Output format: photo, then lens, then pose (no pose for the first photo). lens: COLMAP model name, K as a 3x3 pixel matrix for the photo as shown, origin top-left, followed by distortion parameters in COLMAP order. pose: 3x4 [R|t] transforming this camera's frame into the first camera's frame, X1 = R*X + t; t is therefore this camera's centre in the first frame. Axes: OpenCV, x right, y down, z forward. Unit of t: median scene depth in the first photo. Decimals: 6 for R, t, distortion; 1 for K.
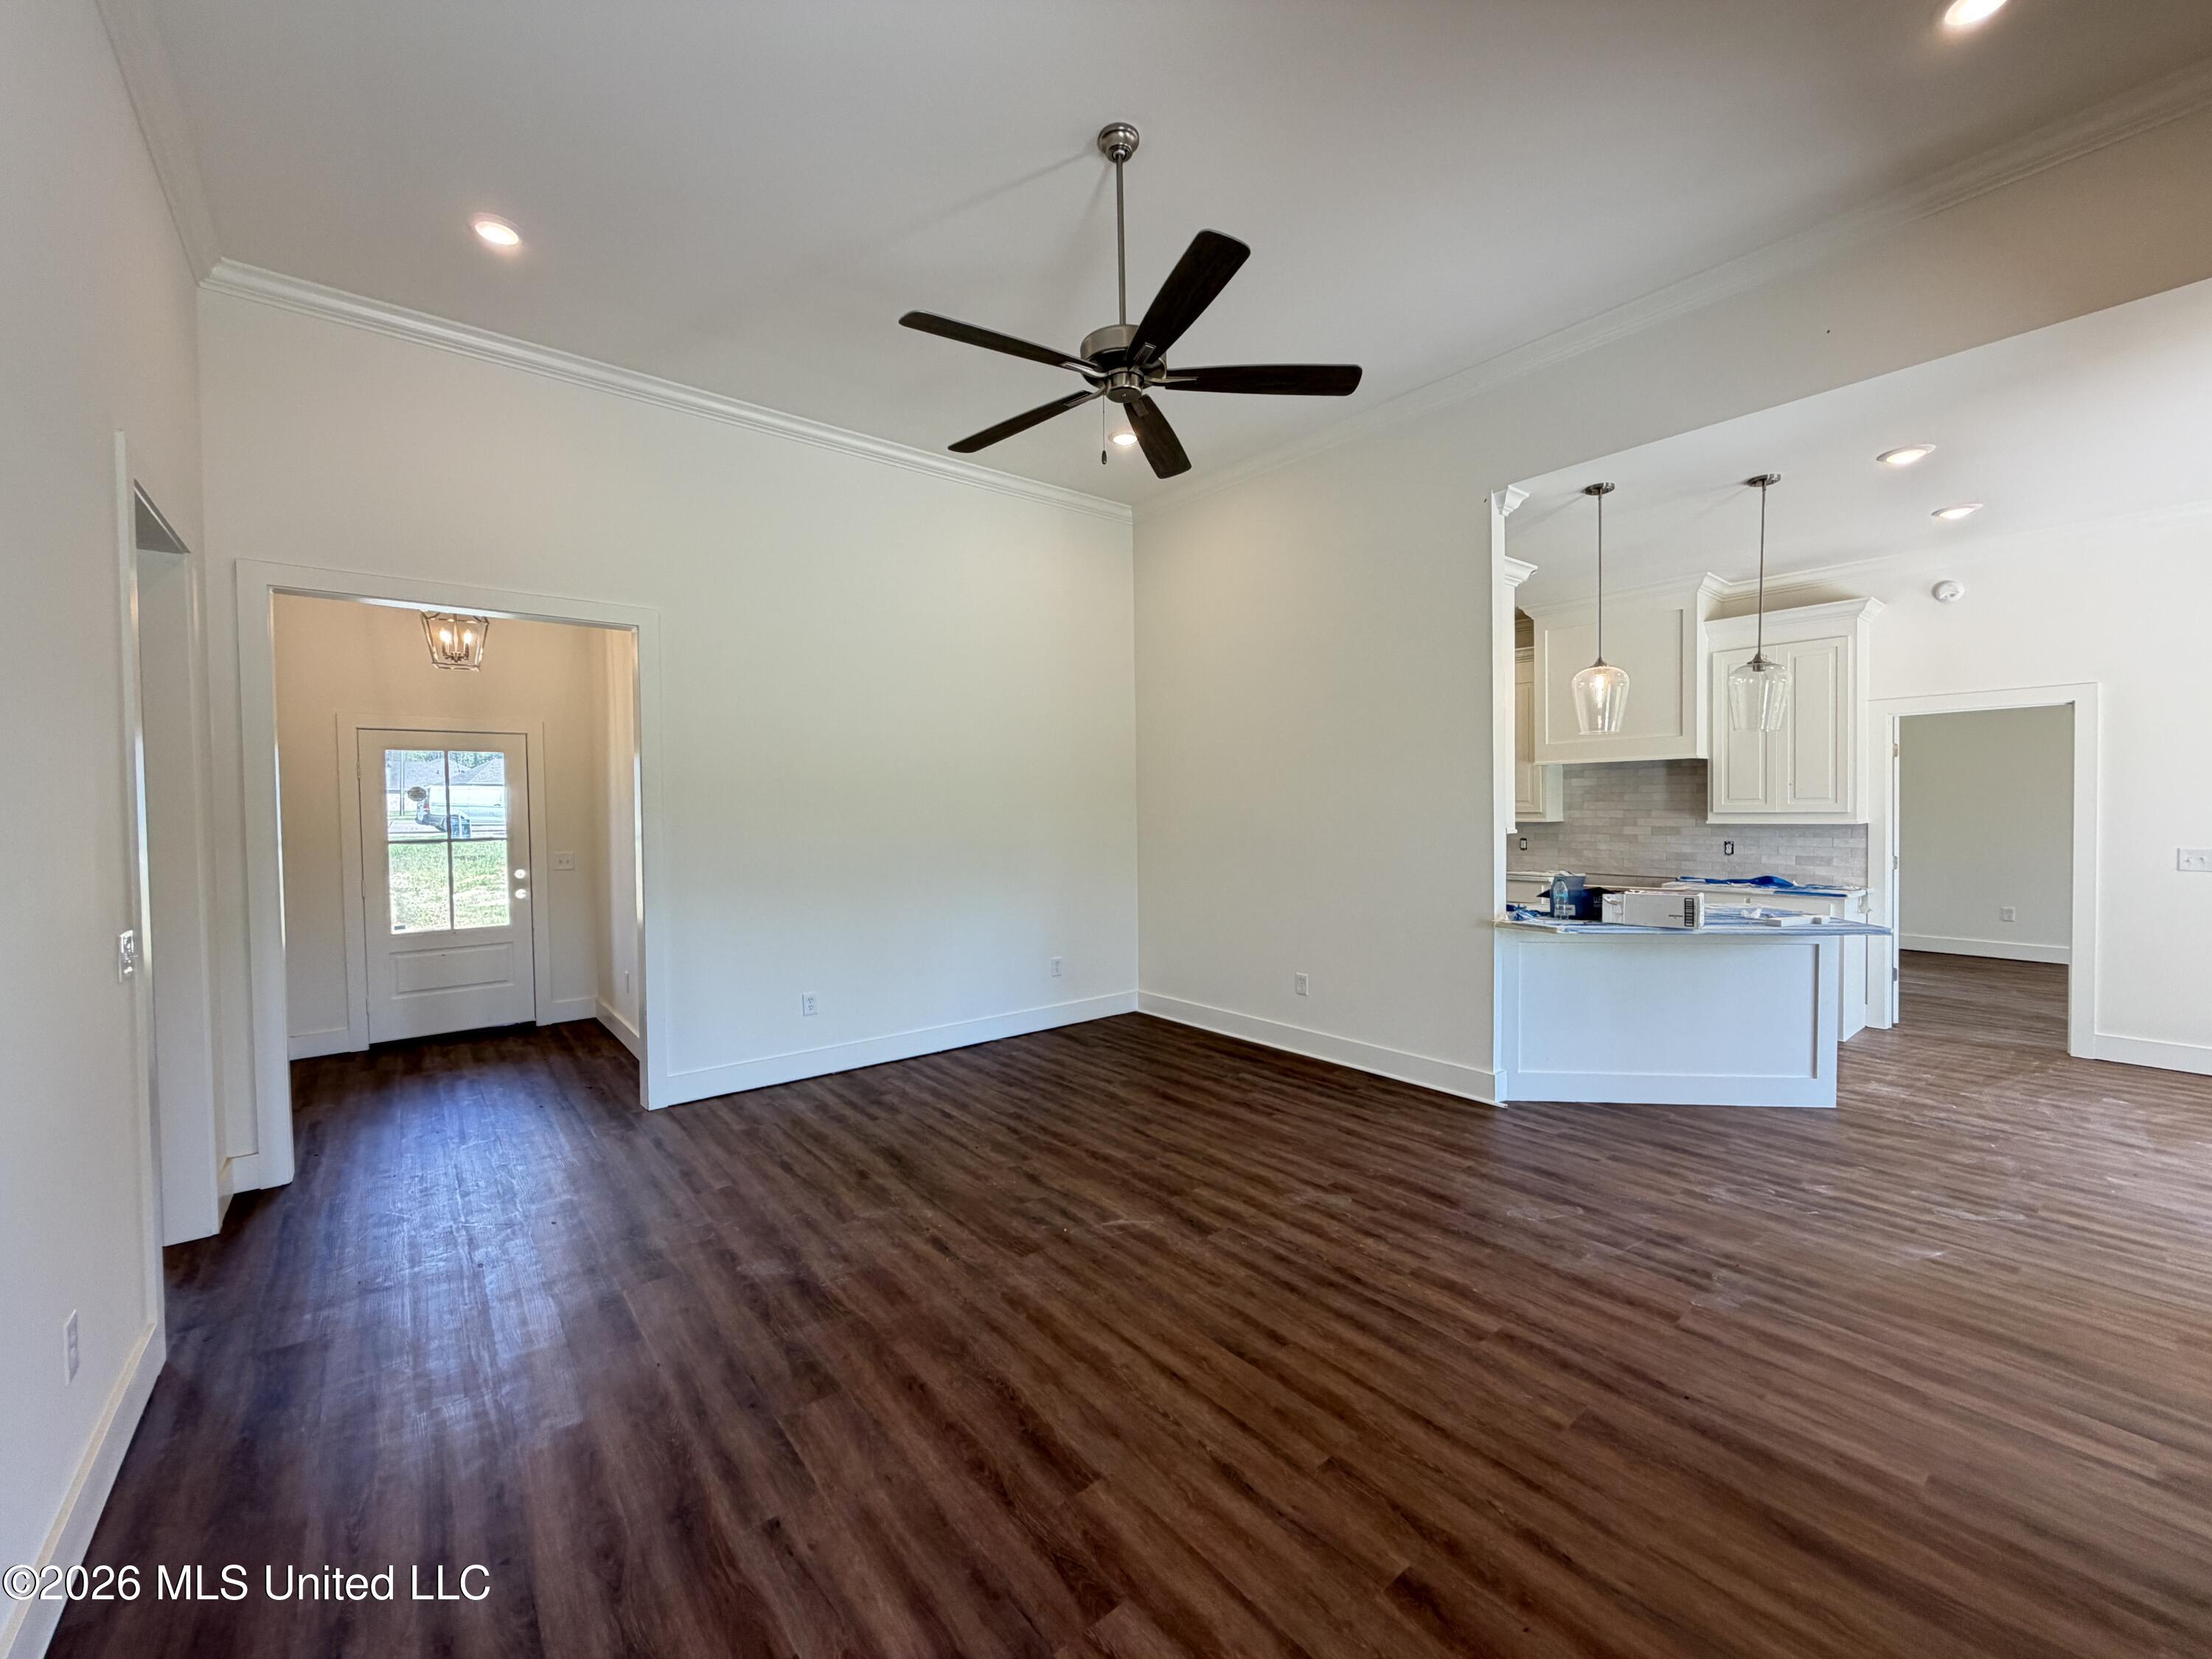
lens RADIAL K [[882.1, 0, 1092.5], [0, 882.1, 831.9], [0, 0, 1]] dist [-0.000865, 0.000457]
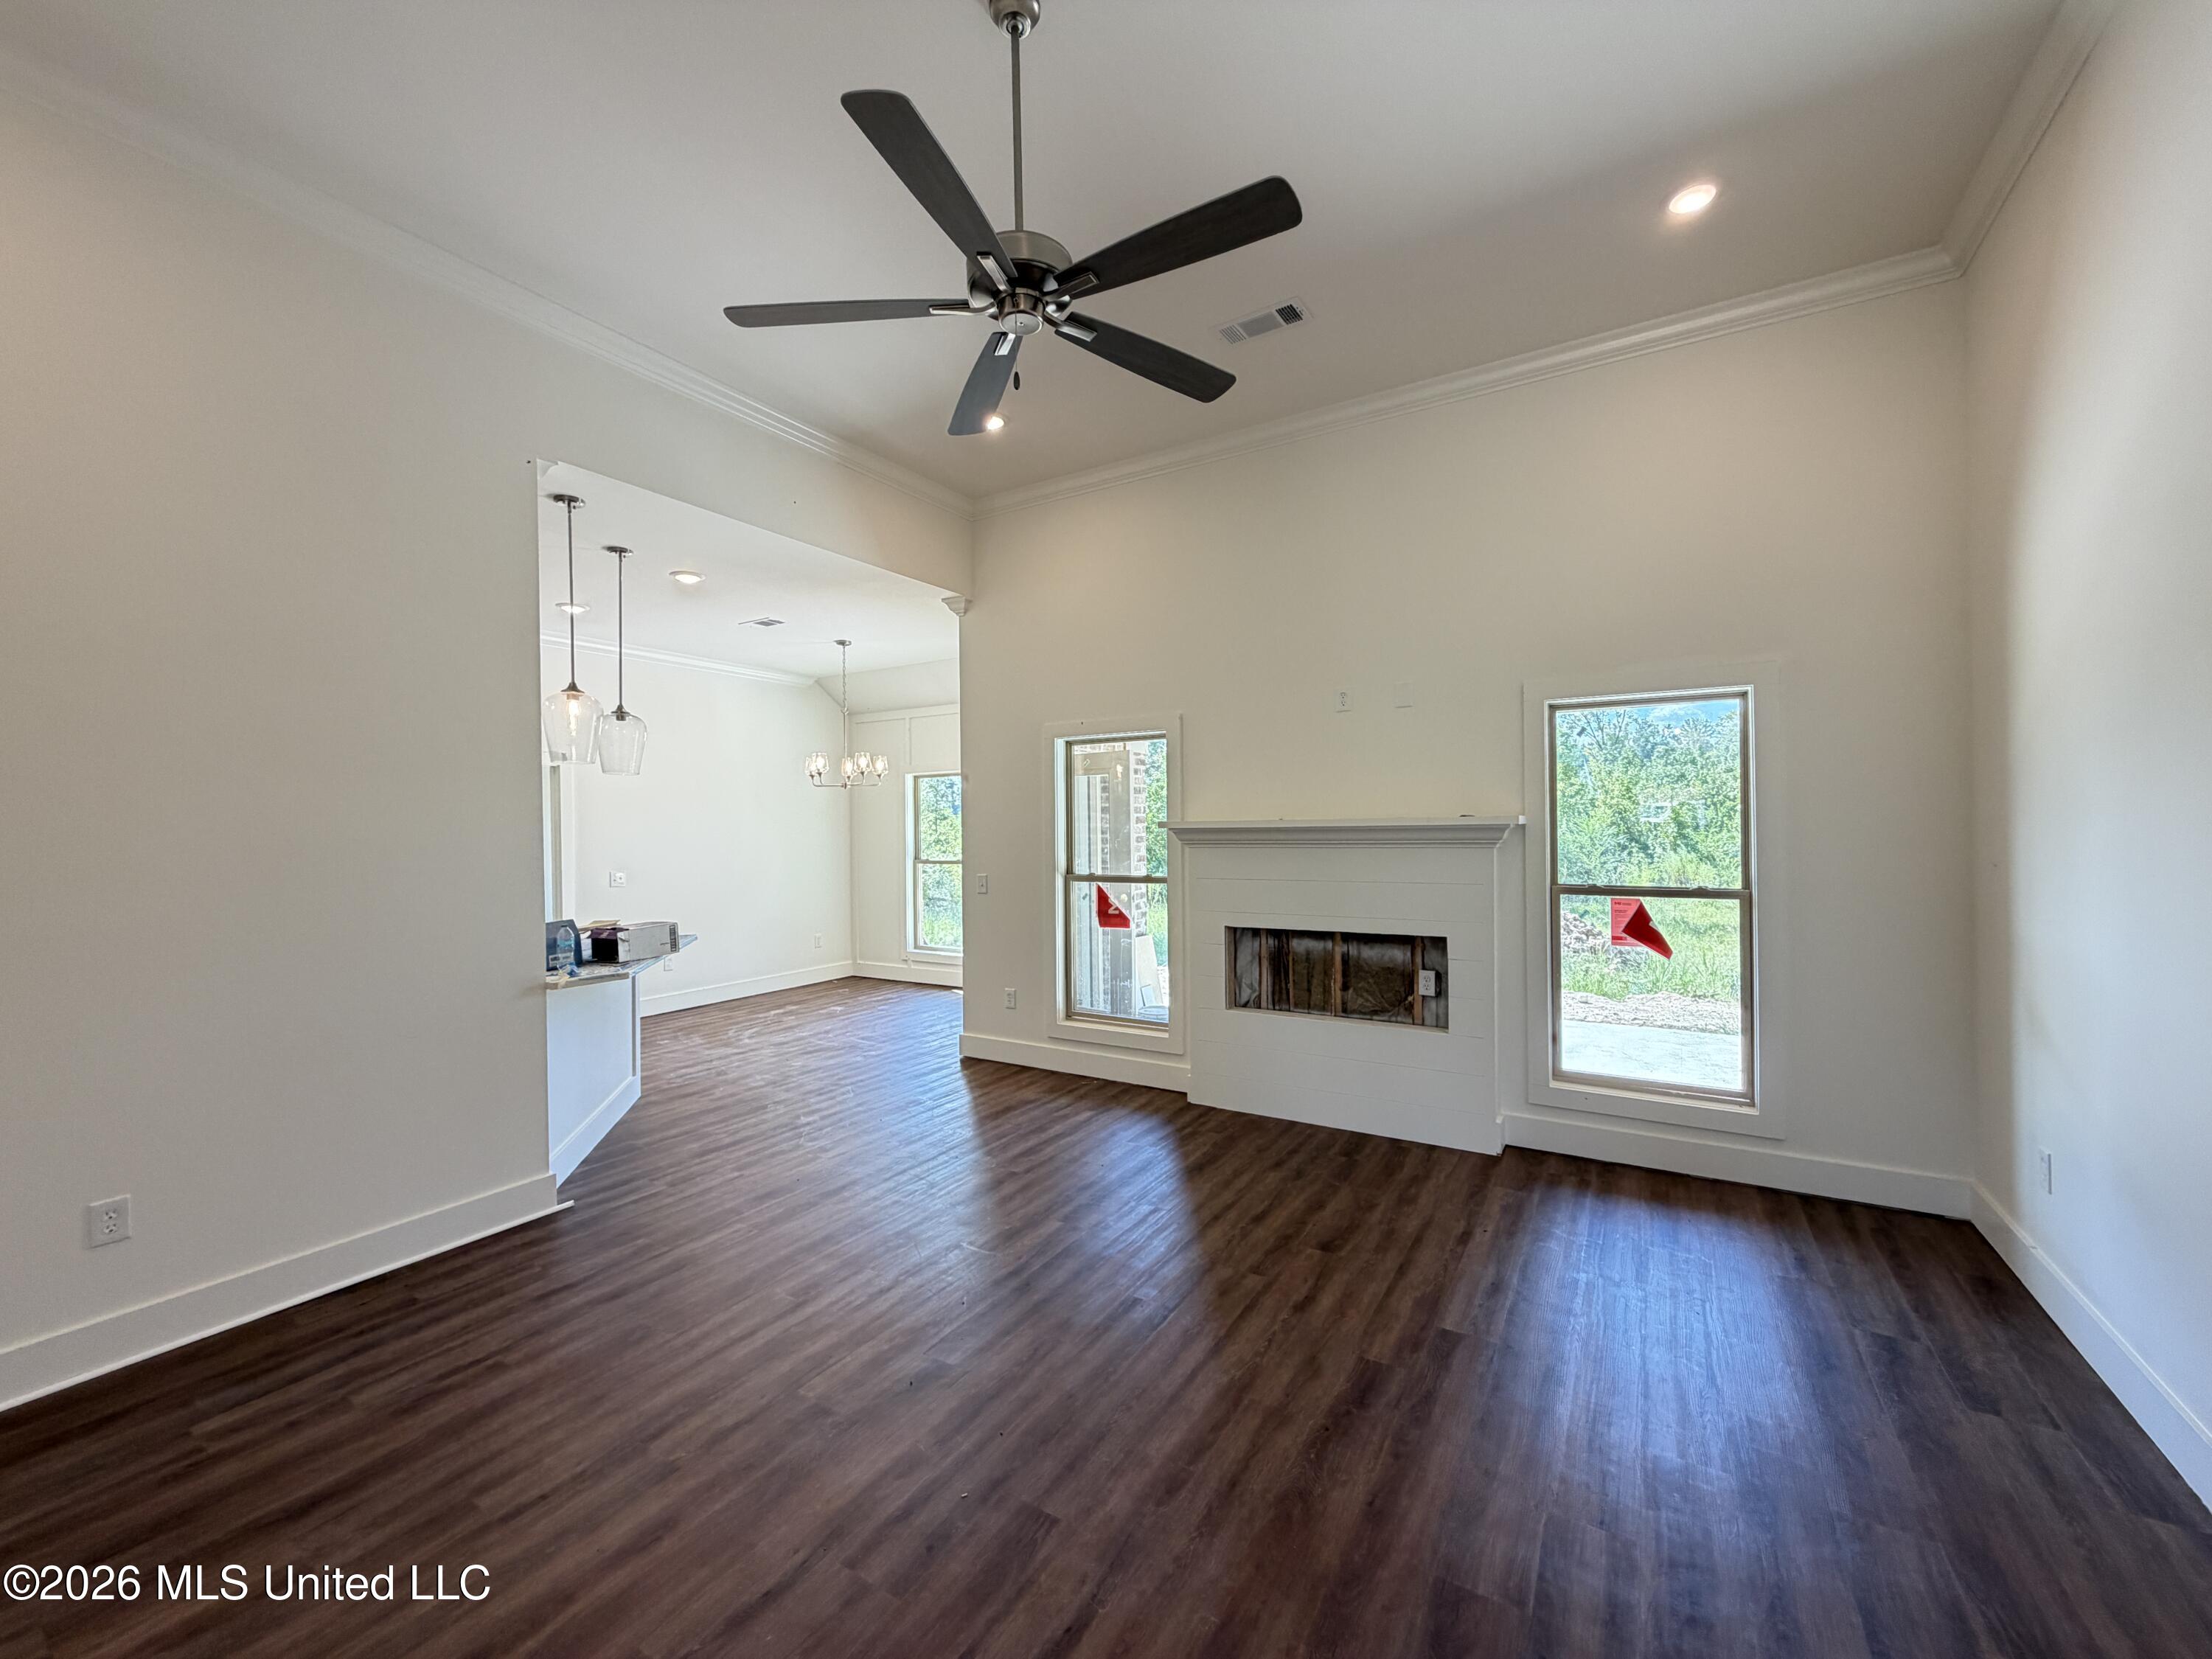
lens RADIAL K [[882.1, 0, 1102.4], [0, 882.1, 827.4], [0, 0, 1]] dist [-0.000865, 0.000457]
pose [[-0.341965, 0.016724, 0.939564, -0.574161], [0.044326, 0.999016, -0.001649, -0.022050], [-0.938667, 0.041083, -0.342369, 0.943813]]
